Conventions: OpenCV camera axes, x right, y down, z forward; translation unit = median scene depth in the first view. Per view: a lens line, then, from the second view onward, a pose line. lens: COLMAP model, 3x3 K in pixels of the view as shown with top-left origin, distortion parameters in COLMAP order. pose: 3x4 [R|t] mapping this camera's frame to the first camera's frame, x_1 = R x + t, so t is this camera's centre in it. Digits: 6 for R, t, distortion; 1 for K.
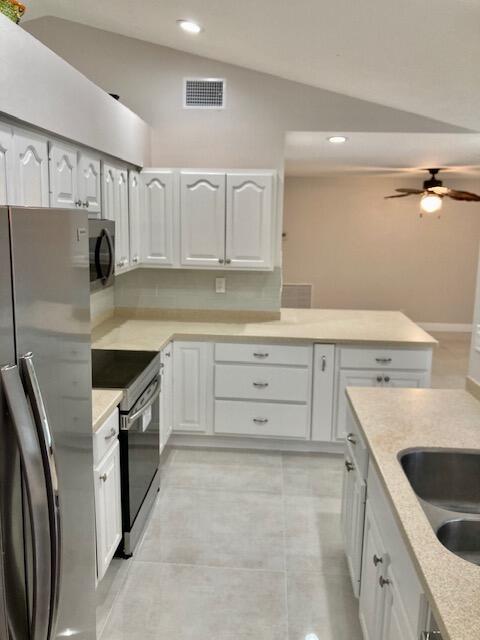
lens RADIAL K [[530.9, 0, 240.0], [0, 530.9, 320.0], [0, 0, 1]] dist [0.041980, -0.050460]
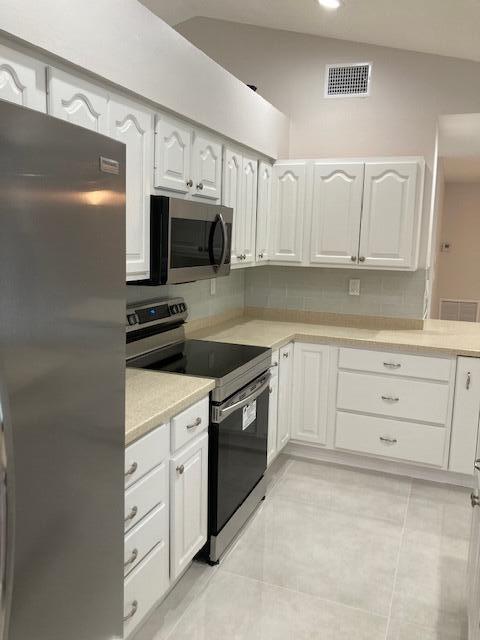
lens RADIAL K [[530.9, 0, 240.0], [0, 530.9, 320.0], [0, 0, 1]] dist [0.041980, -0.050460]
pose [[0.953376, 0.054248, -0.296868, 0.057842], [-0.065107, 0.997518, -0.026806, 0.032549], [0.294677, 0.044885, 0.954542, 0.080996]]
